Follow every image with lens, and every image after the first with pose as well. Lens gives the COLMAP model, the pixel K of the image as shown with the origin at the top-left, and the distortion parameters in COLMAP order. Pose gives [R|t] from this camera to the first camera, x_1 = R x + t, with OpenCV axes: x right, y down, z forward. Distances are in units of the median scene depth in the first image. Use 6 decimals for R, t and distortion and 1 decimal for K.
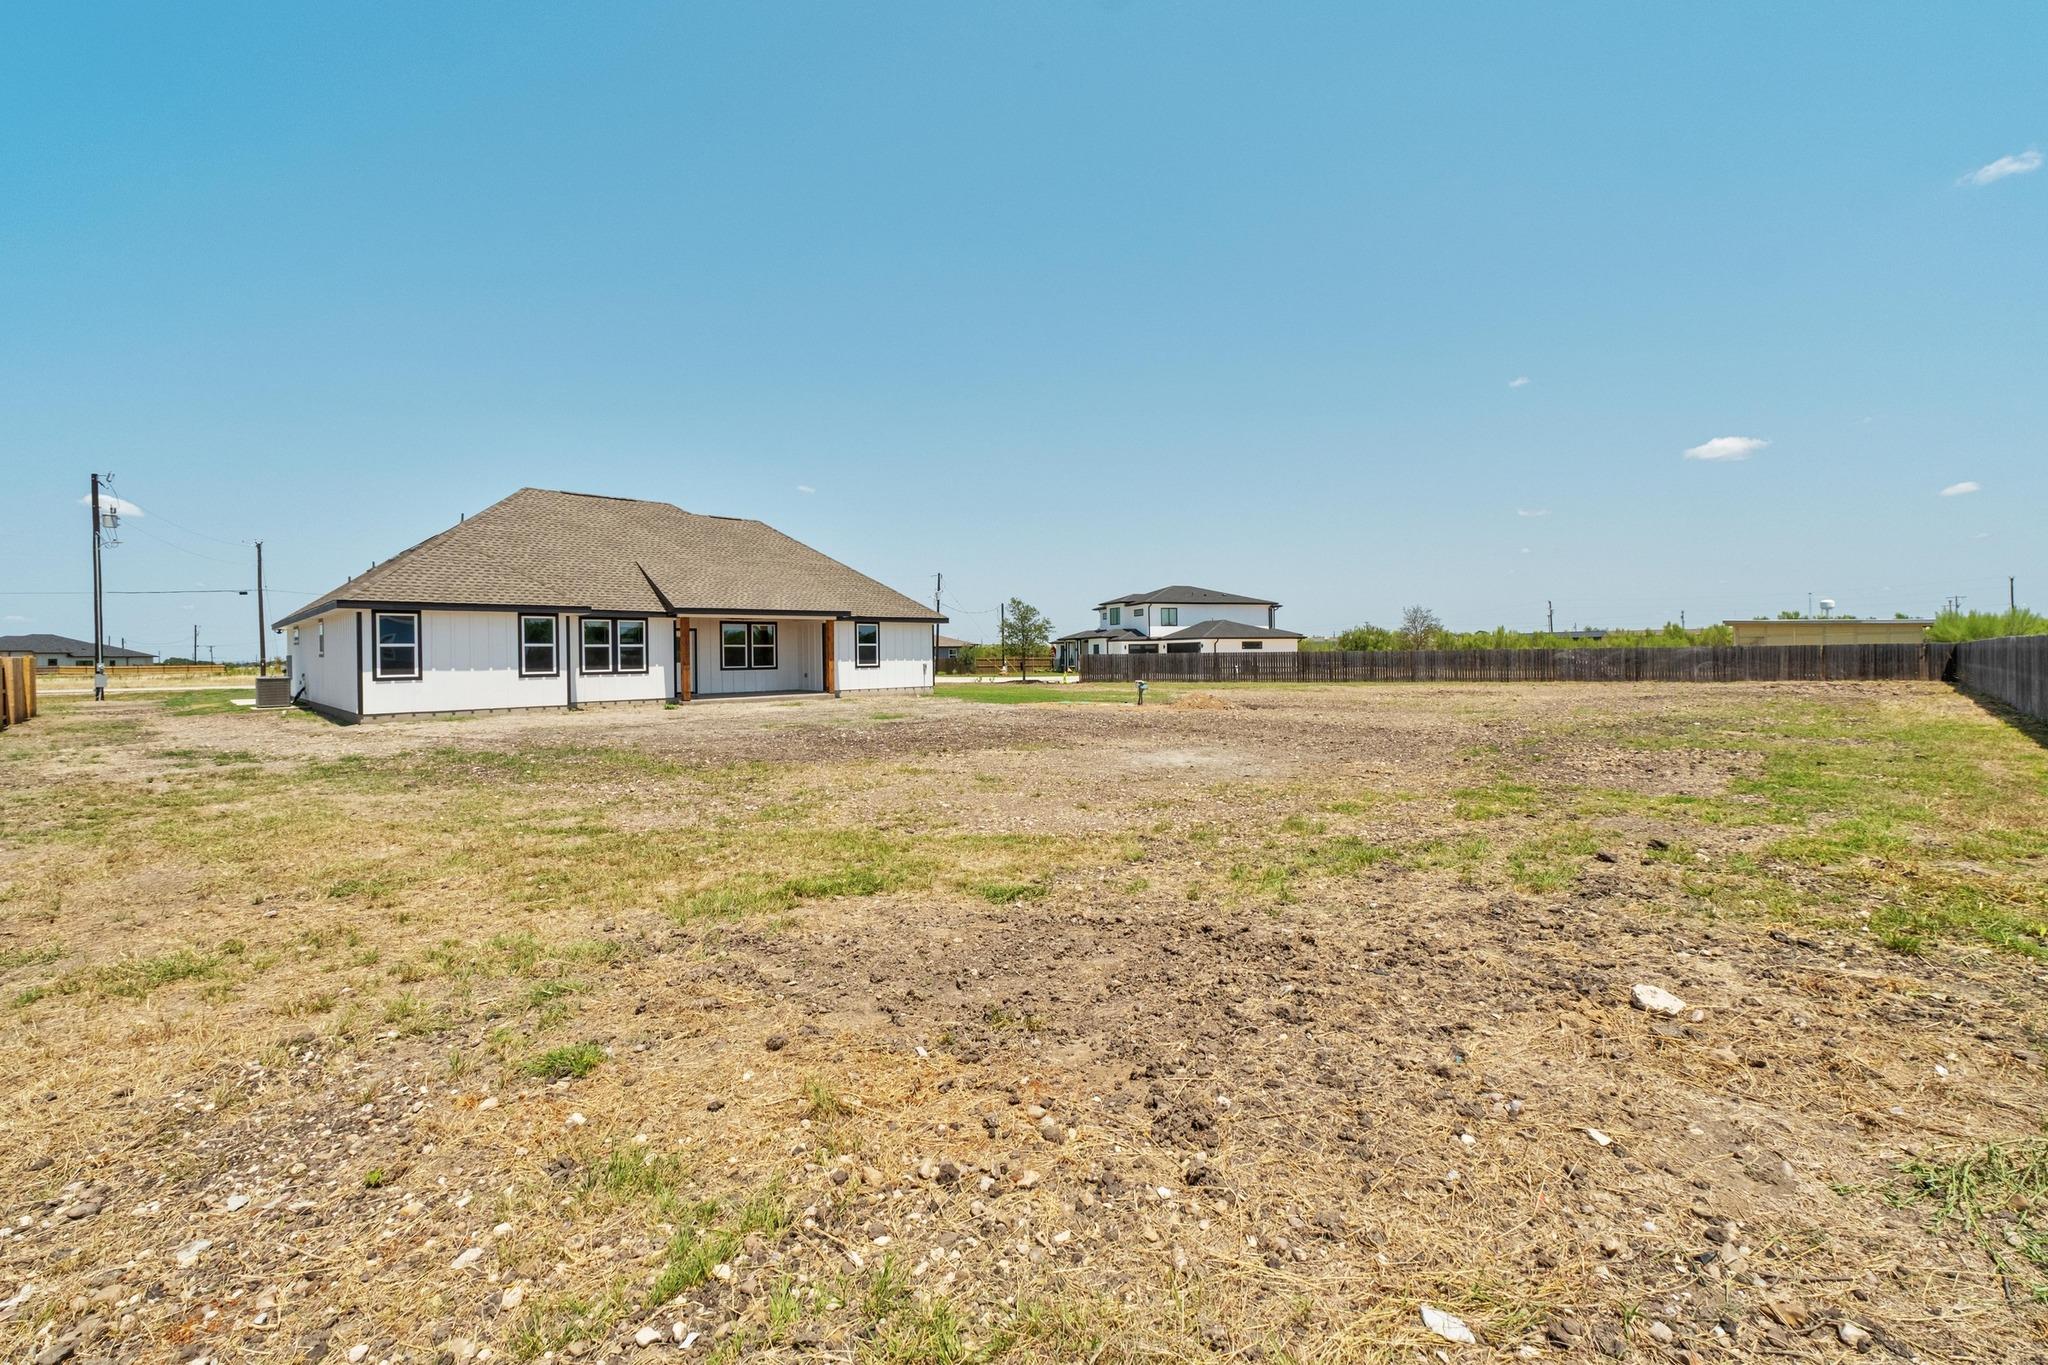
lens RADIAL K [[864.9, 0, 1031.9], [0, 864.9, 649.4], [0, 0, 1]] dist [0.000707, 0.000542]
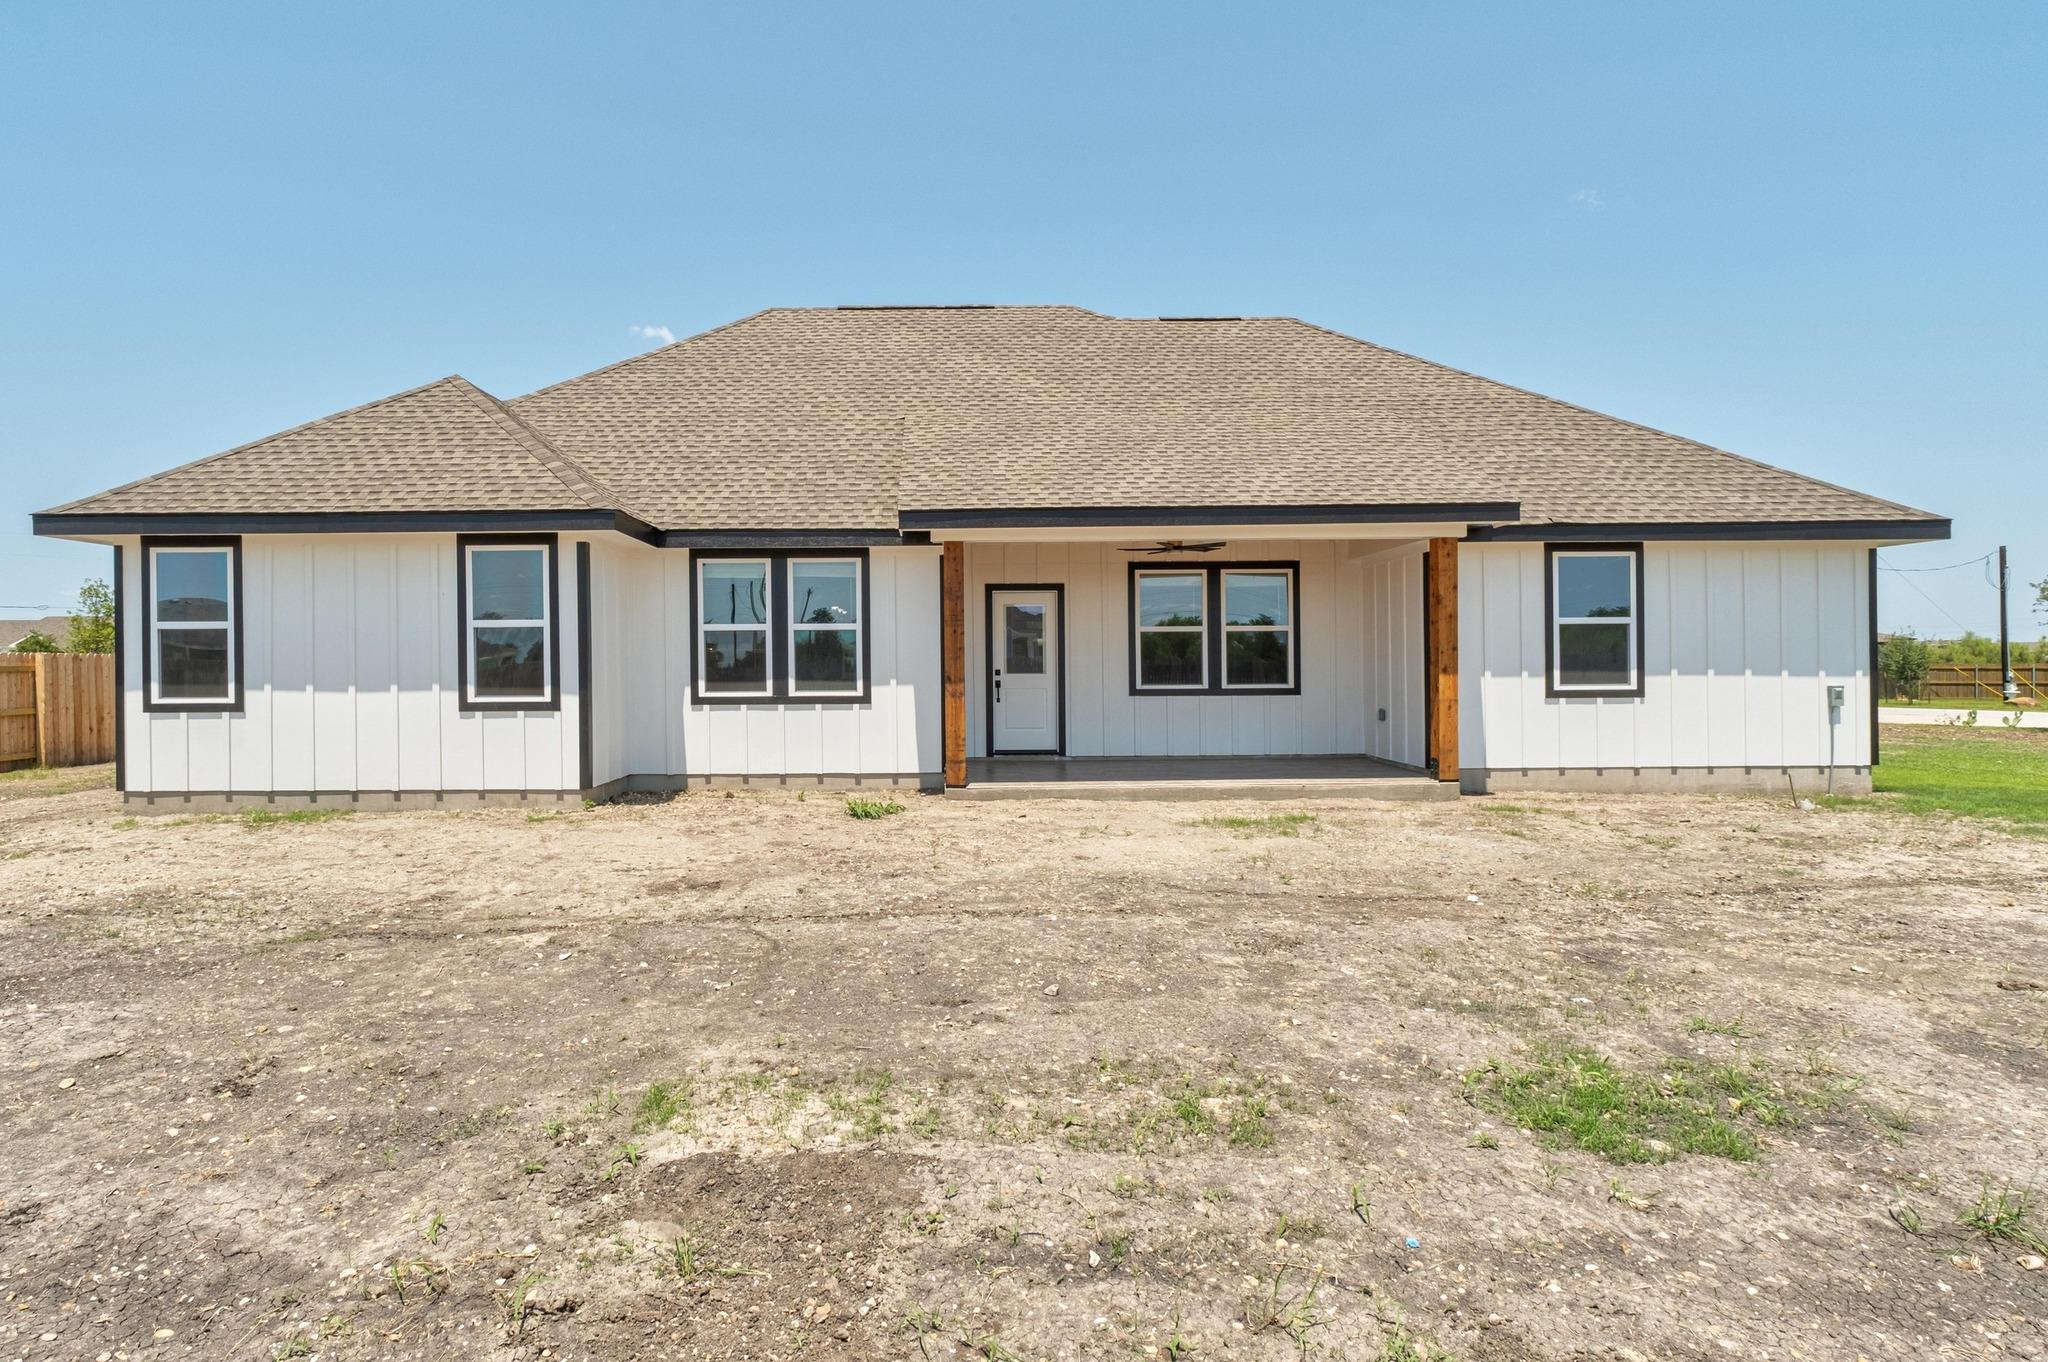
lens RADIAL K [[1168.4, 0, 1024.0], [0, 1168.4, 681.0], [0, 0, 1]] dist [-0.001396, -0.000063]
pose [[0.711612, 0.011594, -0.702477, -0.057703], [0.001443, 0.999838, 0.017963, 0.009682], [0.702572, -0.013797, 0.711479, 0.699279]]
